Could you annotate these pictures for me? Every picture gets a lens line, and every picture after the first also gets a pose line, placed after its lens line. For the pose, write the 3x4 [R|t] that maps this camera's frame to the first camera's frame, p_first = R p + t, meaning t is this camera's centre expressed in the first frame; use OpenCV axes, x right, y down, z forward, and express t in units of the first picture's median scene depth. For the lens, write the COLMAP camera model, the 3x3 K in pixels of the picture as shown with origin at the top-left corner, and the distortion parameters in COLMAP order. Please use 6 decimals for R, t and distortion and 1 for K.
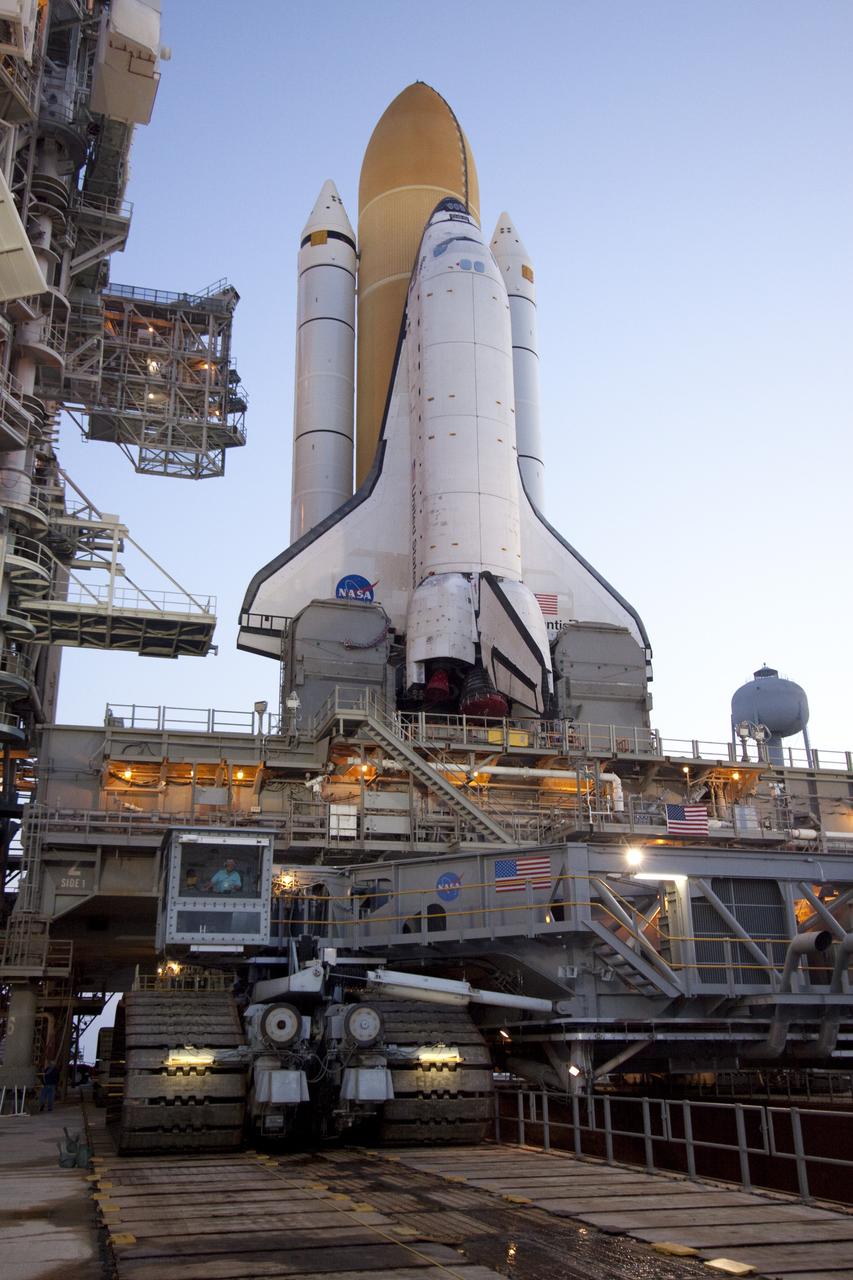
lens RADIAL K [[1173.2, 0, 424.1], [0, 1173.2, 639.2], [0, 0, 1]] dist [0.000780, 0.000000]
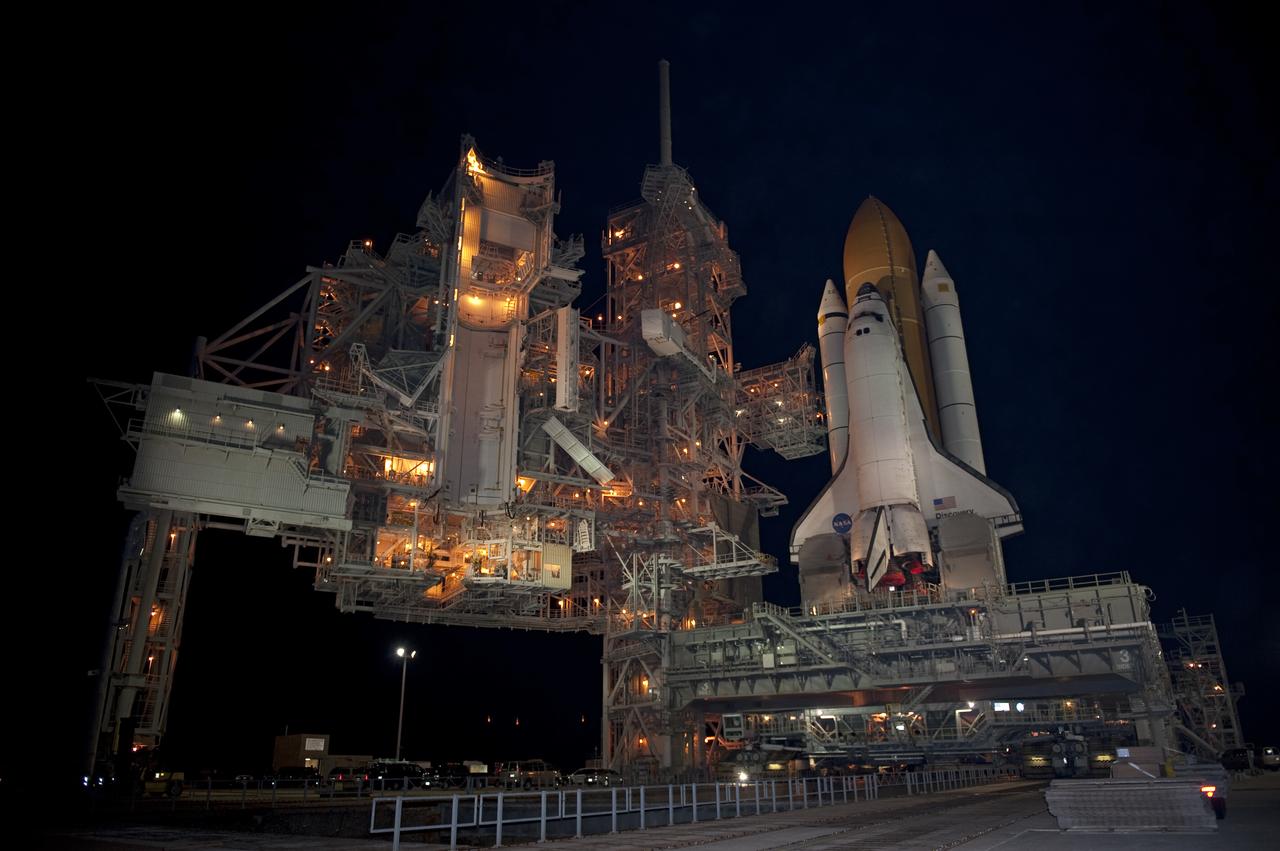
lens RADIAL K [[883.1, 0, 632.9], [0, 883.1, 422.7], [0, 0, 1]] dist [-0.060366, 0.015827]
pose [[0.684317, -0.264297, -0.679601, 0.750444], [0.245334, 0.961118, -0.126742, -0.101258], [0.686674, -0.079998, 0.722551, -0.278509]]
